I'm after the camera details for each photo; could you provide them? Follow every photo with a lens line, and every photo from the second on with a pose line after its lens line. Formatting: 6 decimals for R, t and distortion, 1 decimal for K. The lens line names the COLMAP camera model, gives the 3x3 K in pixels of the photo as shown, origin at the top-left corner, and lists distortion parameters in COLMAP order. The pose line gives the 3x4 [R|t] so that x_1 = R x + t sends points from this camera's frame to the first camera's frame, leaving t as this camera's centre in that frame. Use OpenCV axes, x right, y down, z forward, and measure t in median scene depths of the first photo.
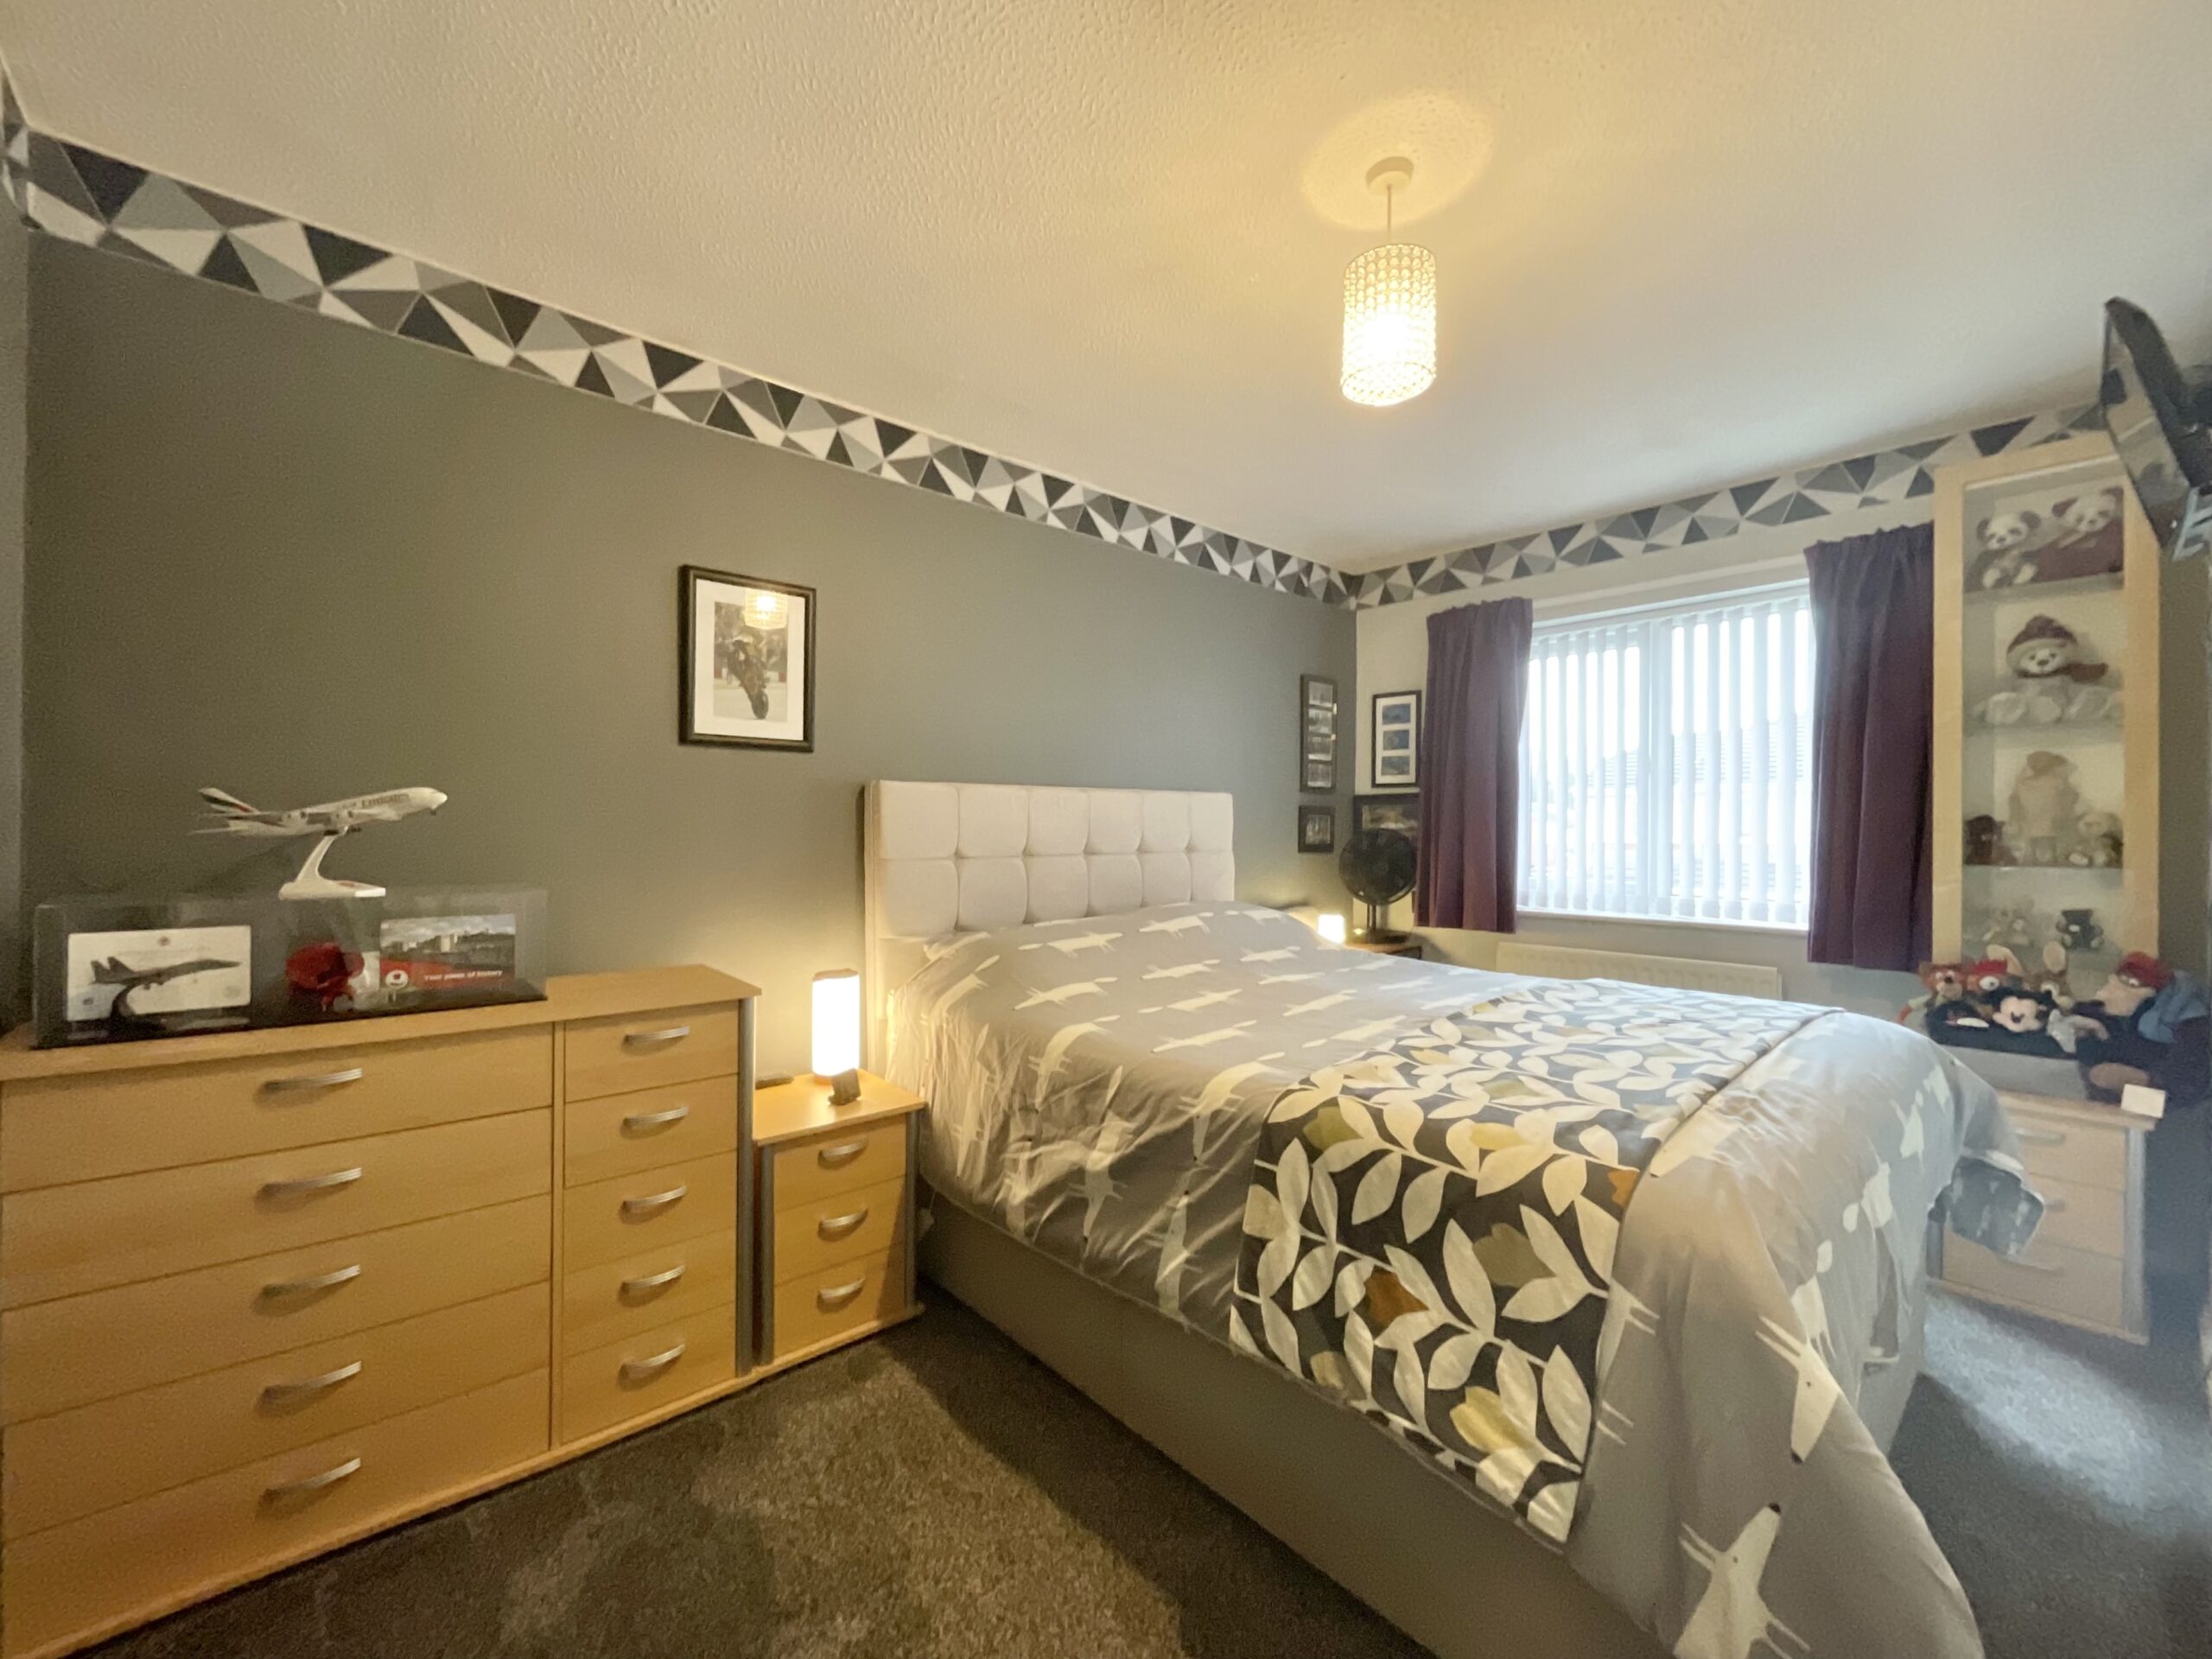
lens RADIAL K [[902.1, 0, 1109.3], [0, 902.1, 833.0], [0, 0, 1]] dist [0.000341, -0.000060]
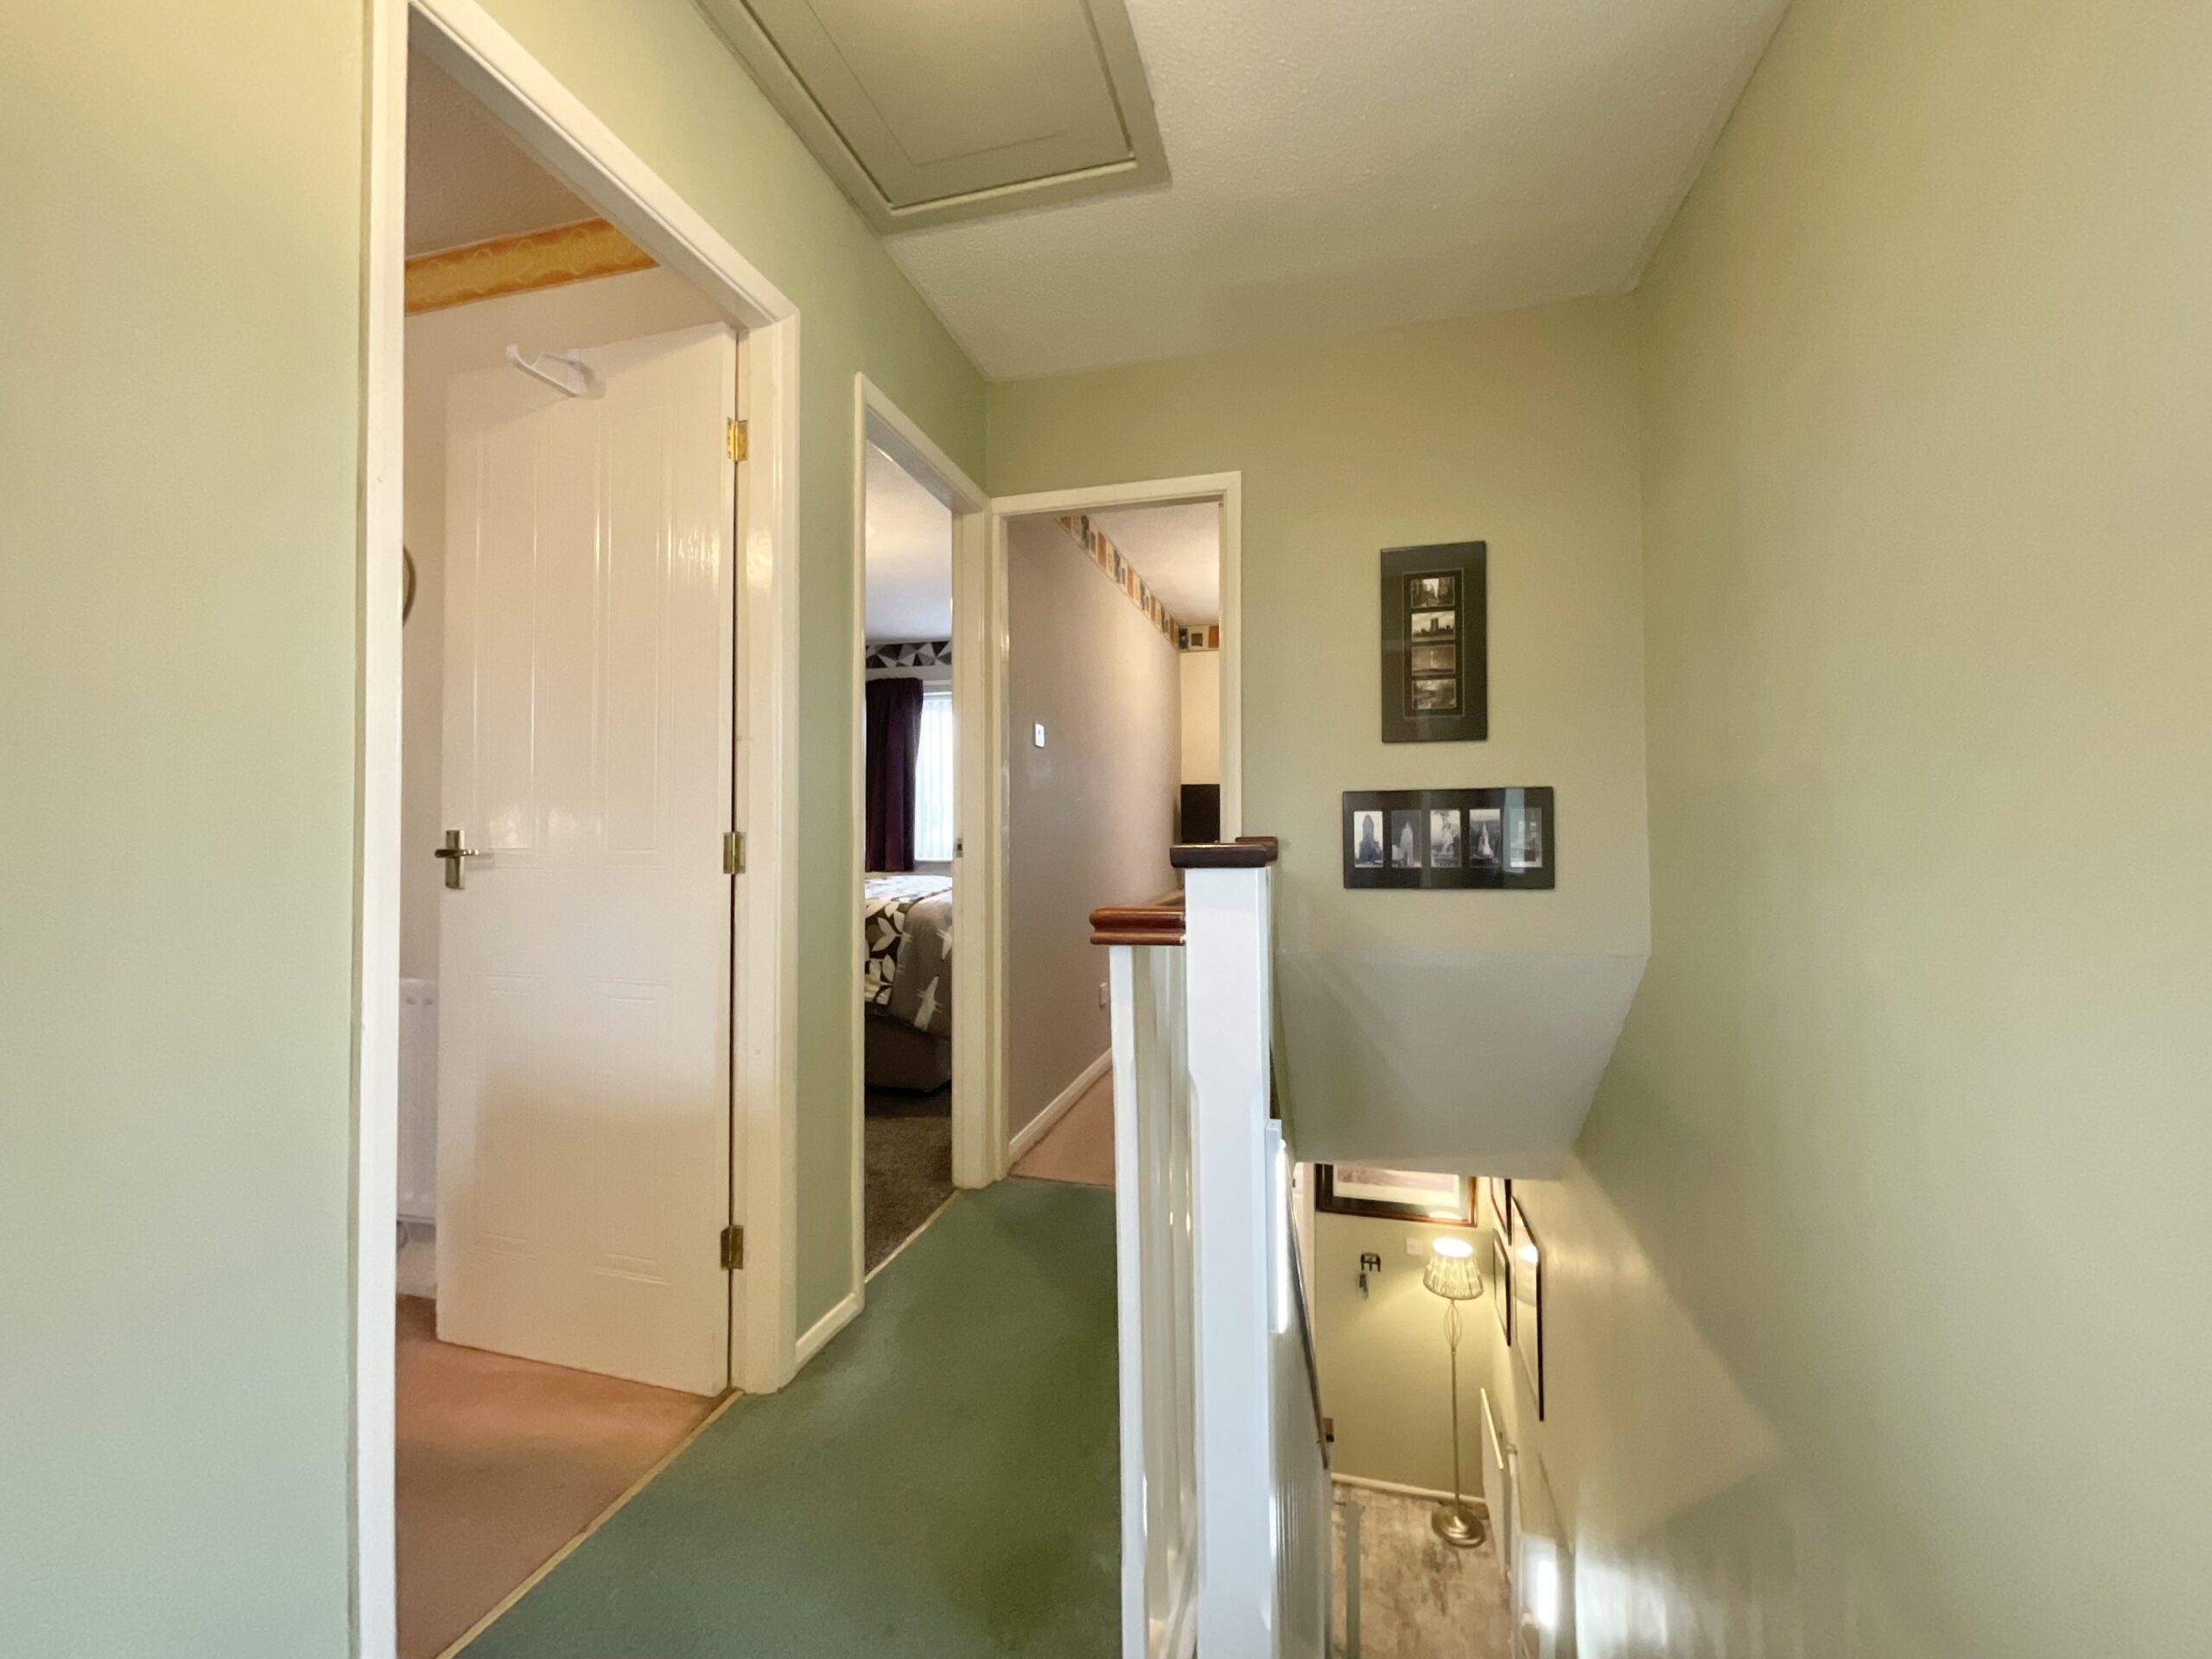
lens RADIAL K [[902.1, 0, 1109.3], [0, 902.1, 833.0], [0, 0, 1]] dist [0.000341, -0.000060]
pose [[0.835472, 0.000949, 0.549533, -0.585885], [0.003115, 0.999974, -0.006463, 0.151660], [-0.549525, 0.007112, 0.835447, -2.045167]]
